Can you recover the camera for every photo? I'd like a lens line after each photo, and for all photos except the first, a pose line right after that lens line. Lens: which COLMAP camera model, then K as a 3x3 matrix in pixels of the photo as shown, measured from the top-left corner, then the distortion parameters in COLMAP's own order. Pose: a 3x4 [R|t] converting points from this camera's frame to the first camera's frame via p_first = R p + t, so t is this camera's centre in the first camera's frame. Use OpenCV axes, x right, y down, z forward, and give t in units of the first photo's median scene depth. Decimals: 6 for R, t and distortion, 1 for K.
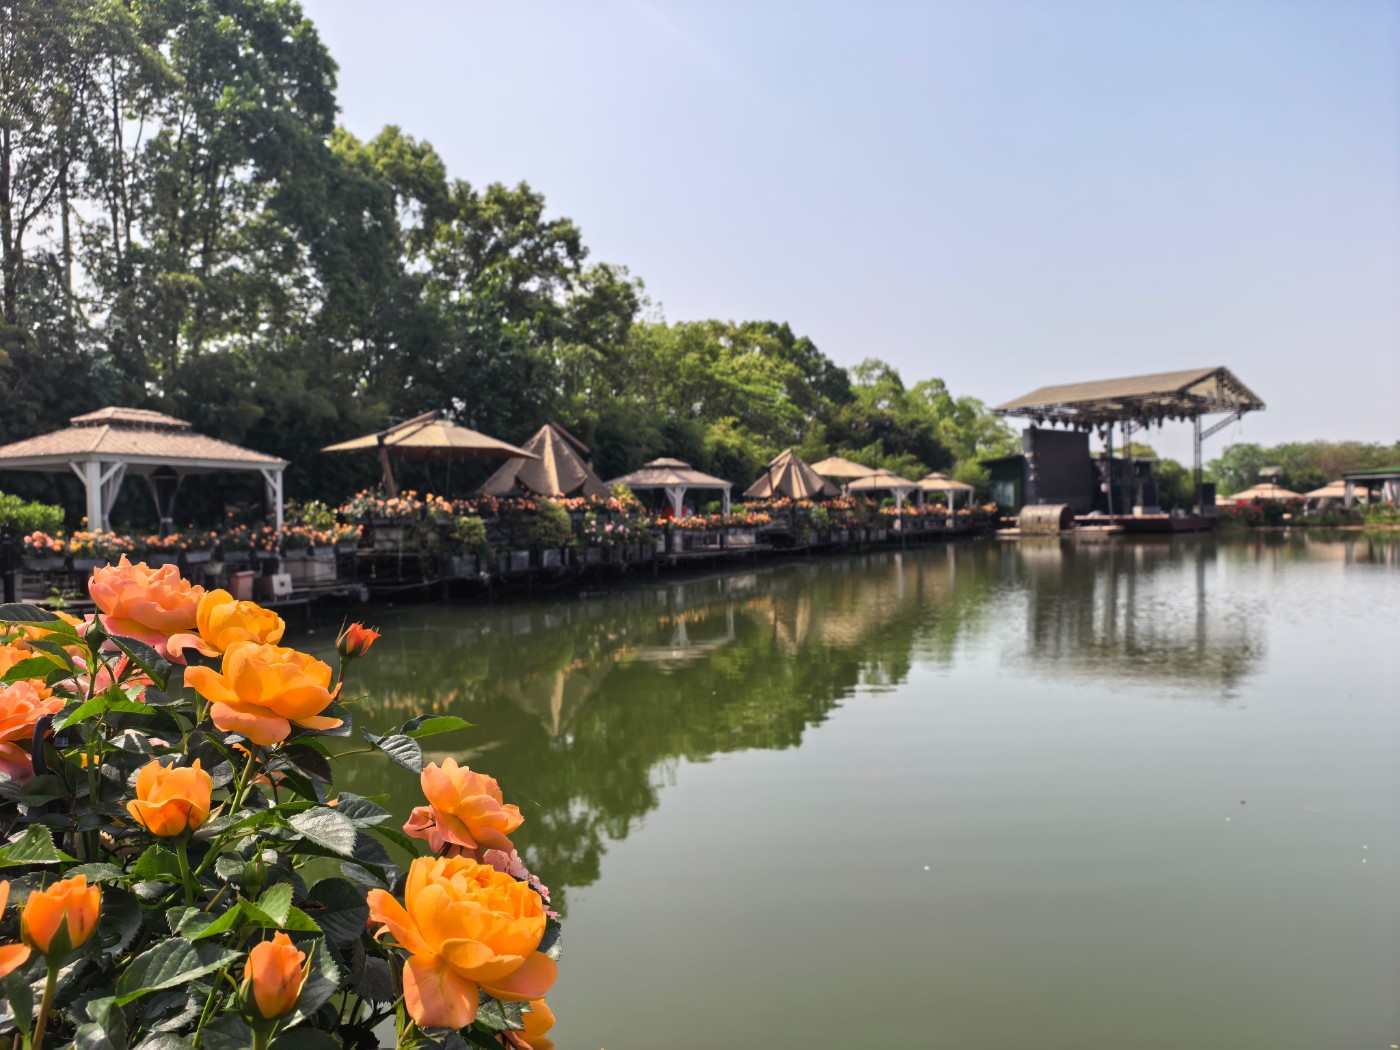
lens RADIAL K [[1025.3, 0, 696.4], [0, 1025.3, 499.5], [0, 0, 1]] dist [-0.004515, -0.030153]
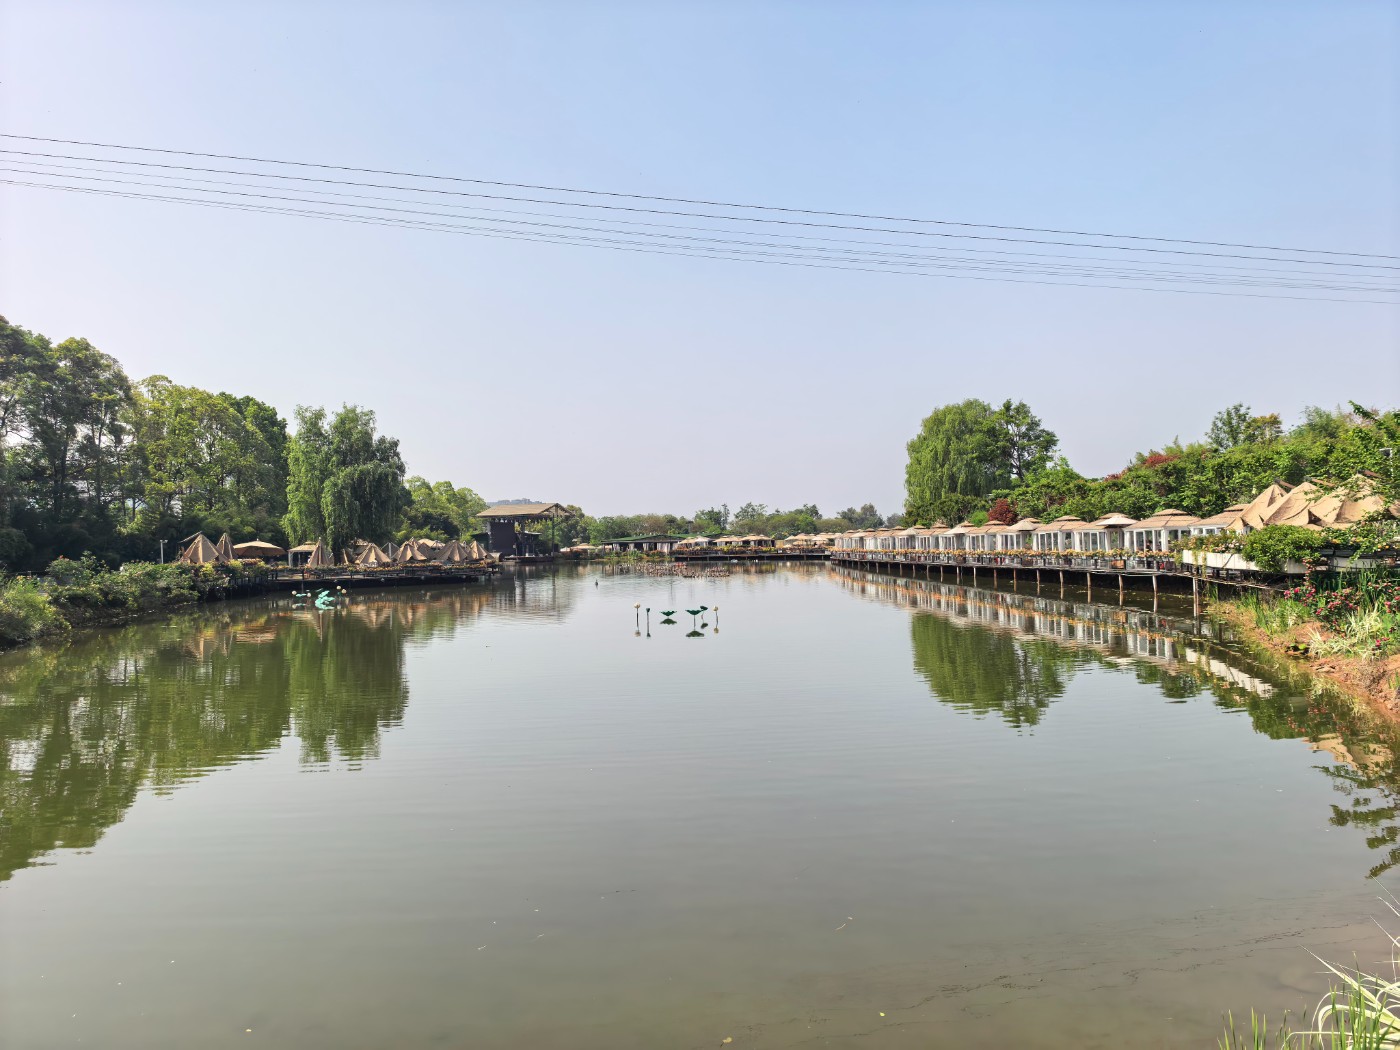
lens RADIAL K [[1025.3, 0, 696.4], [0, 1025.3, 499.5], [0, 0, 1]] dist [-0.004515, -0.030153]
pose [[0.880855, 0.015188, 0.473143, -0.339722], [0.003583, 0.999243, -0.038747, -0.020150], [-0.473373, 0.035826, 0.880133, -1.167396]]
